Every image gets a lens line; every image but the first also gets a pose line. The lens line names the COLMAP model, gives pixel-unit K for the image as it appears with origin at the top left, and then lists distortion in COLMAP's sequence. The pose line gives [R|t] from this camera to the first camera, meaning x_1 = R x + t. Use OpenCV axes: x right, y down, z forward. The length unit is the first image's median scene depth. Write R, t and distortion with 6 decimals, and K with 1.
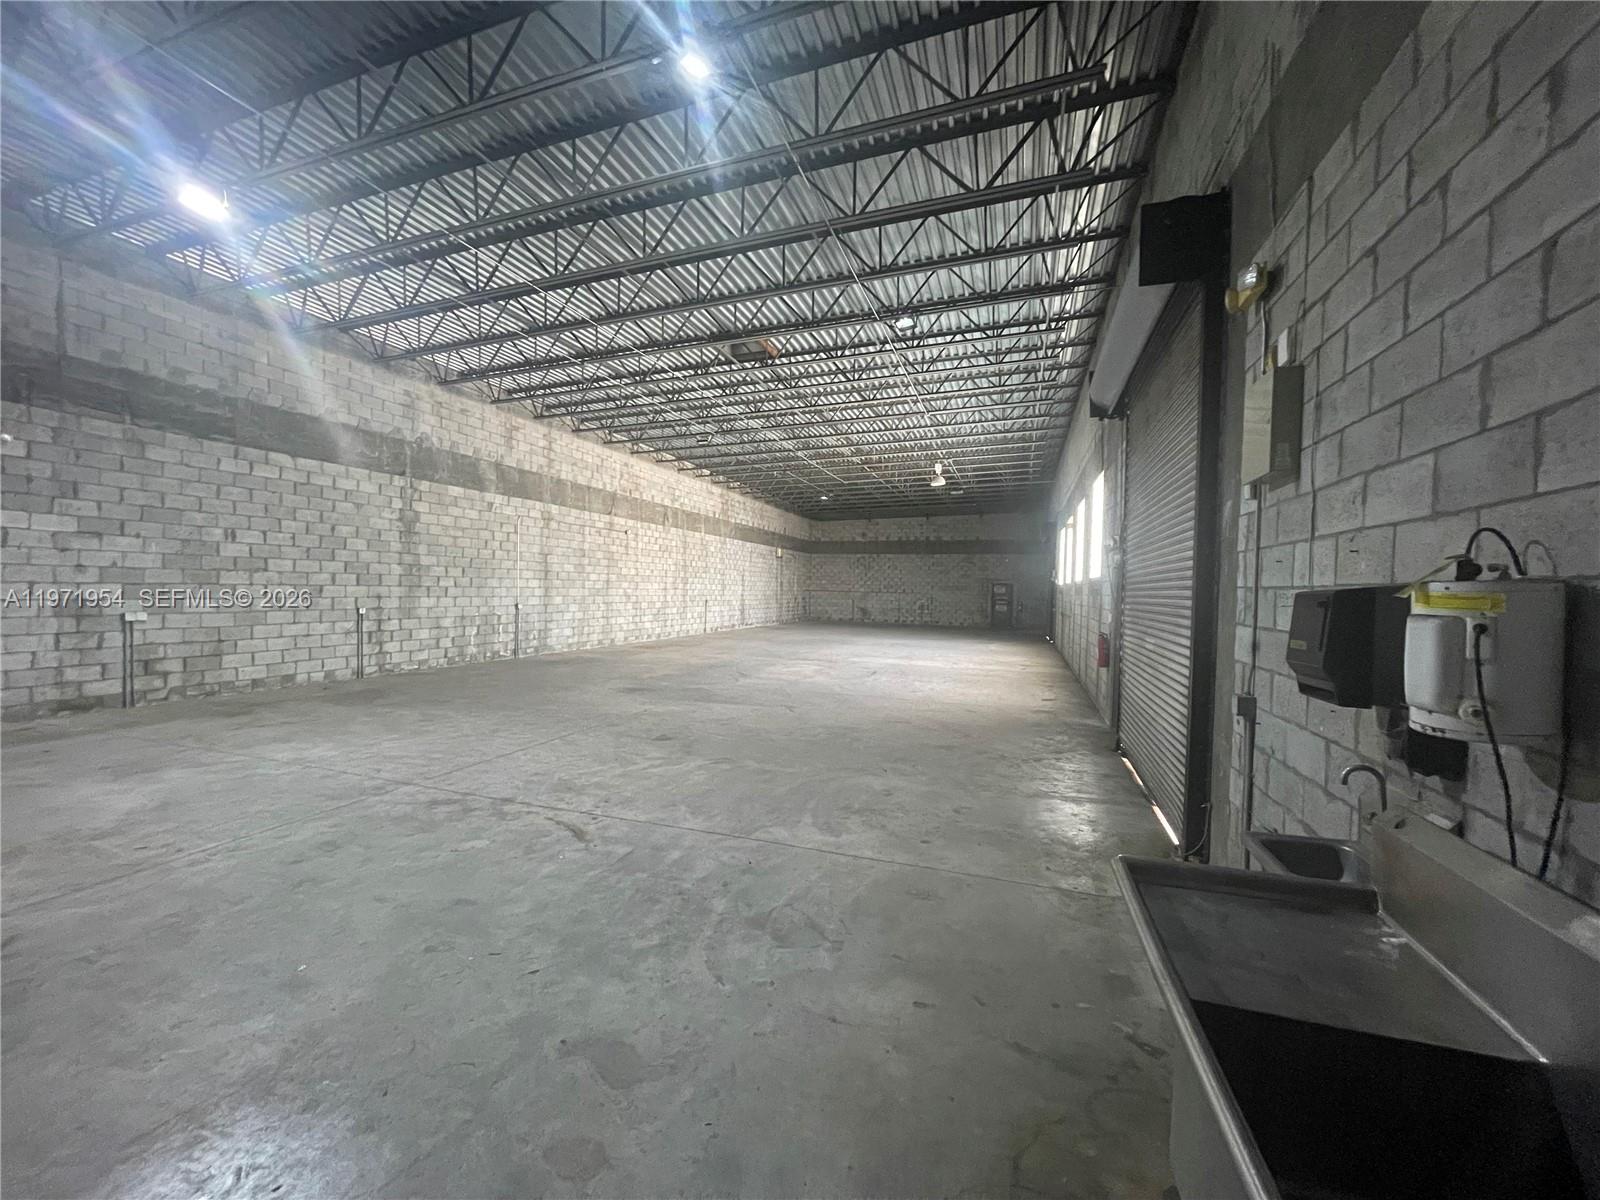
lens RADIAL K [[646.5, 0, 797.8], [0, 646.5, 606.0], [0, 0, 1]] dist [-0.001884, 0.000859]
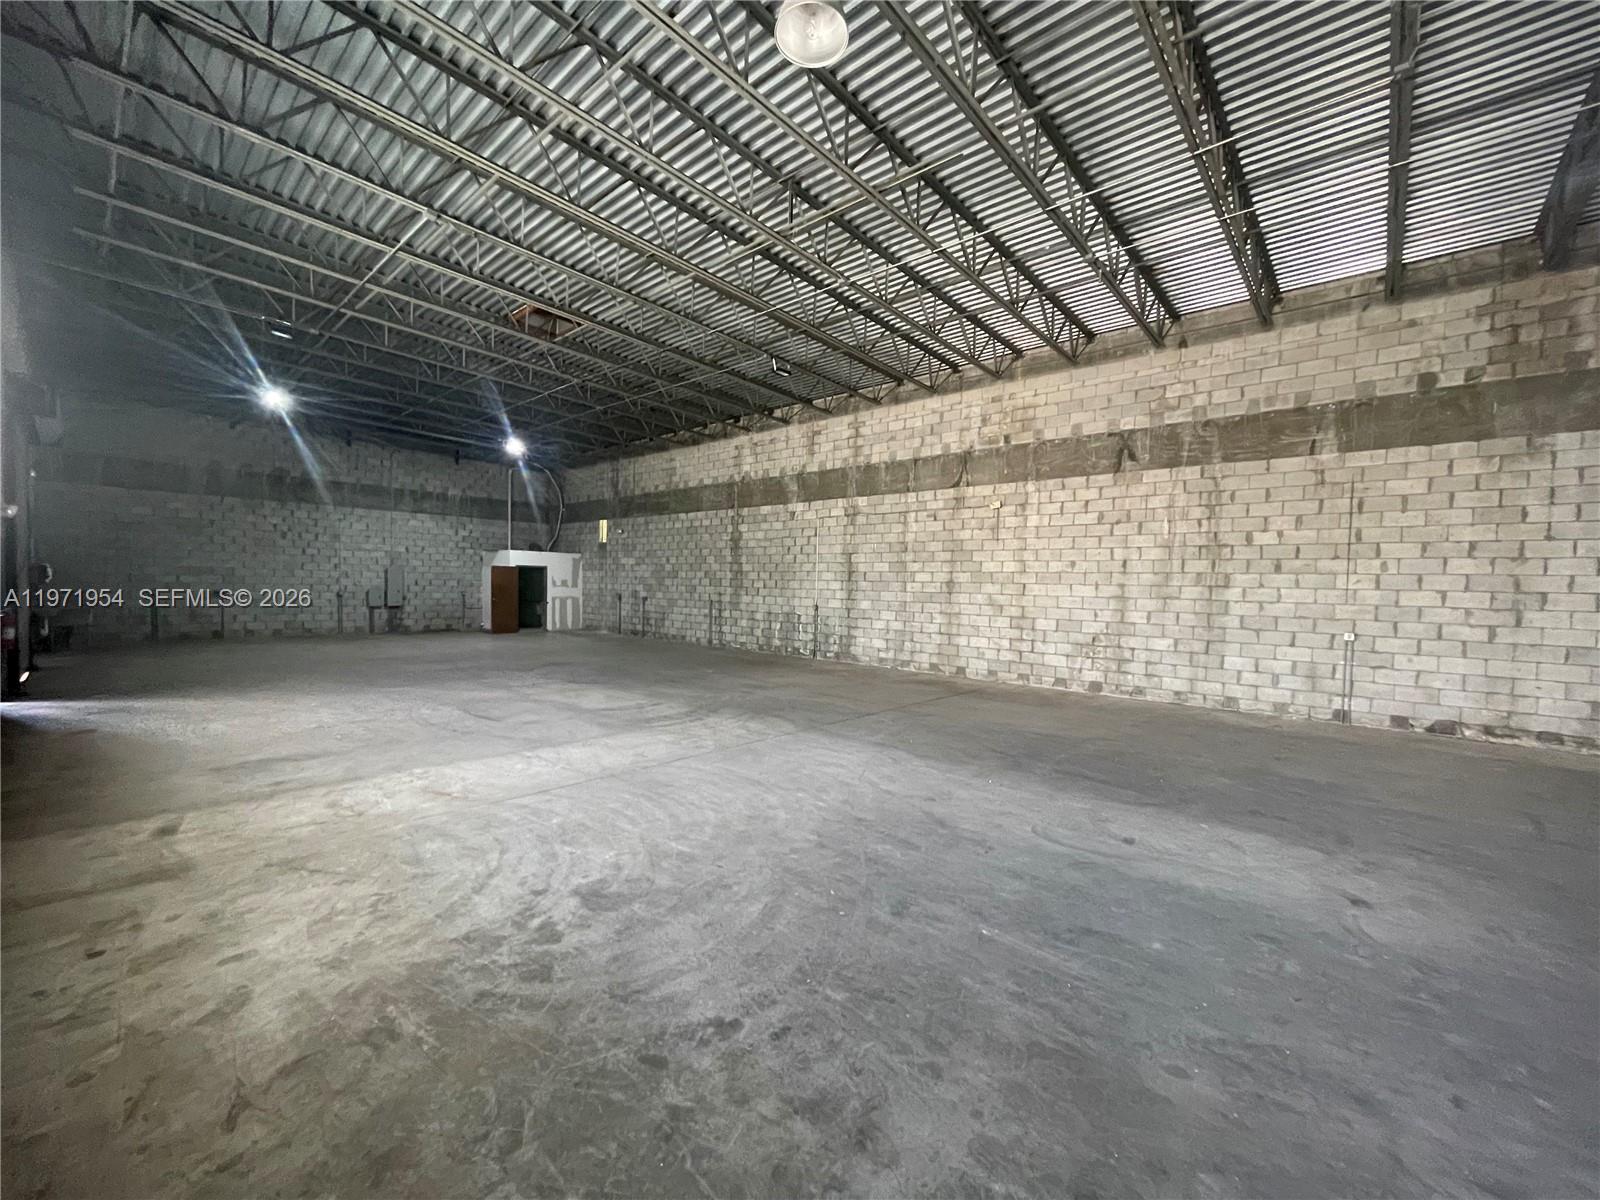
lens RADIAL K [[646.5, 0, 798.0], [0, 646.5, 606.4], [0, 0, 1]] dist [-0.001884, 0.000859]
pose [[-0.392060, 0.000887, -0.919939, 0.571279], [-0.056397, 0.998095, 0.024998, -0.028943], [0.918209, 0.061682, -0.391263, 1.550303]]
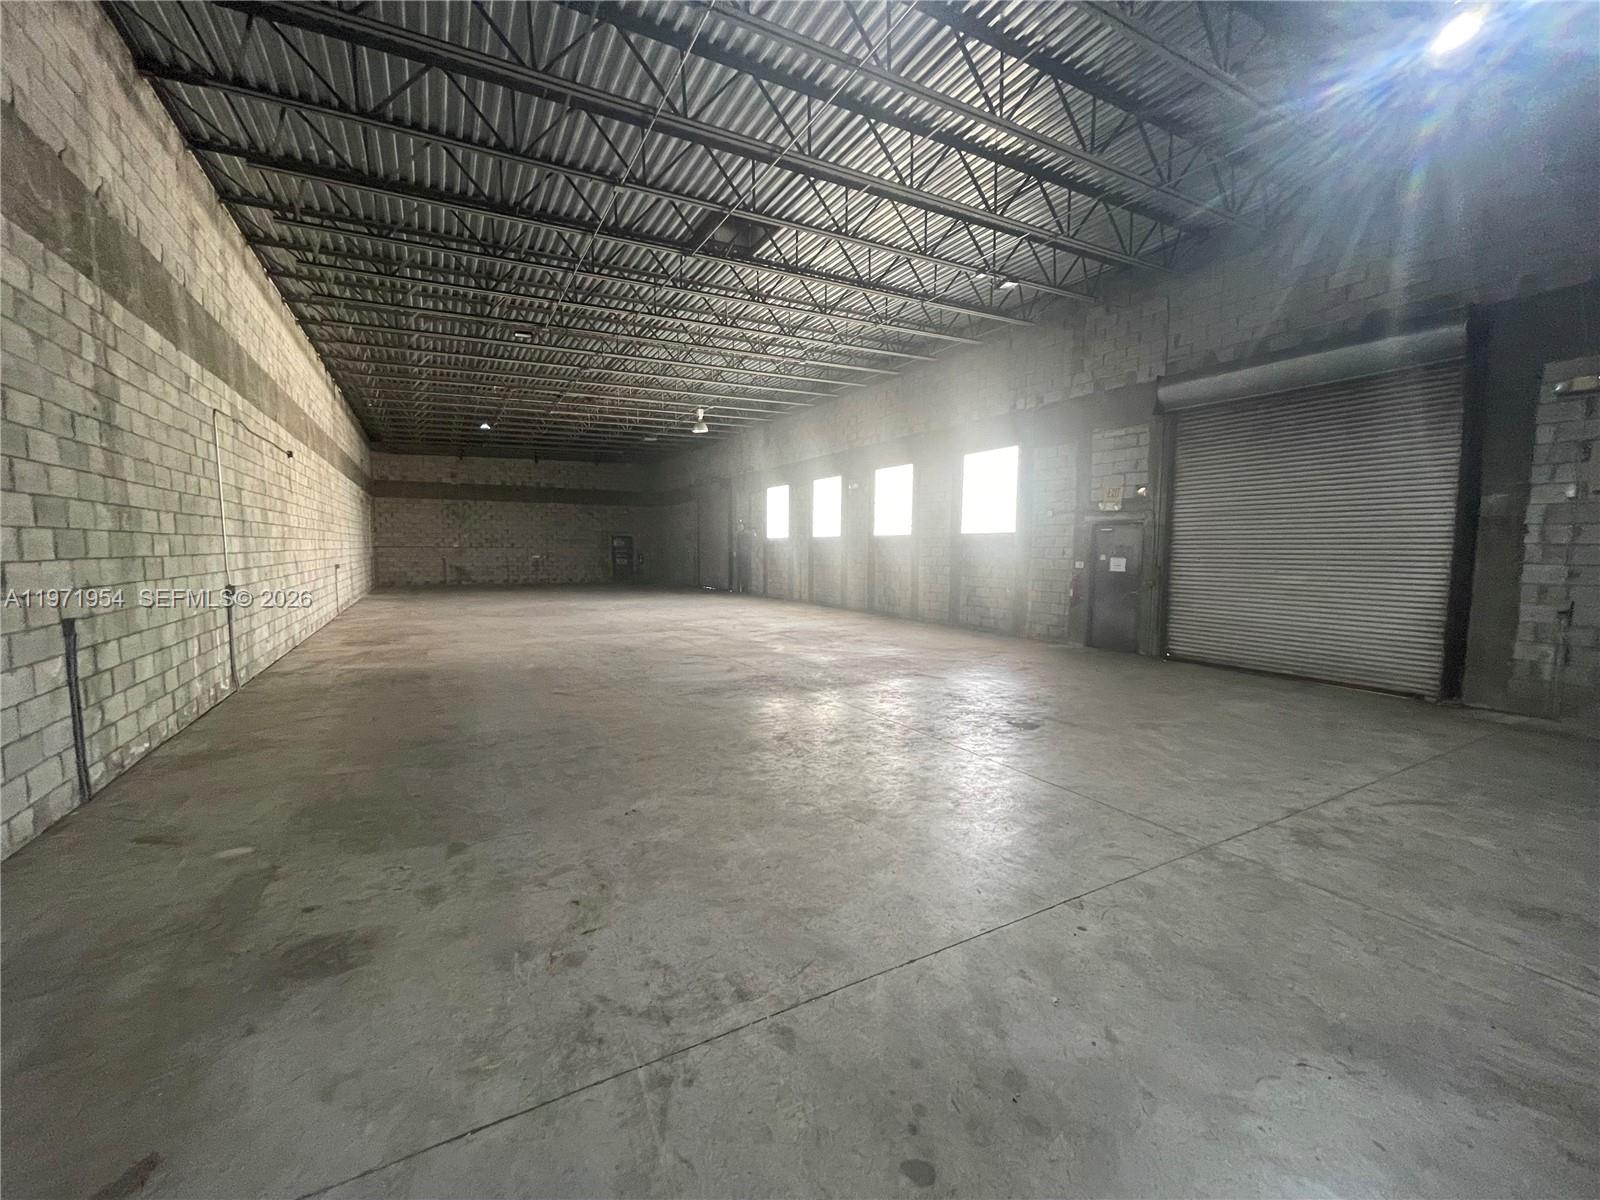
lens RADIAL K [[646.5, 0, 802.7], [0, 646.5, 599.1], [0, 0, 1]] dist [-0.001884, 0.000859]
pose [[0.660334, -0.079691, 0.746732, -0.581640], [0.030022, 0.996360, 0.079784, -0.022534], [-0.750372, -0.030266, 0.660323, 0.371686]]
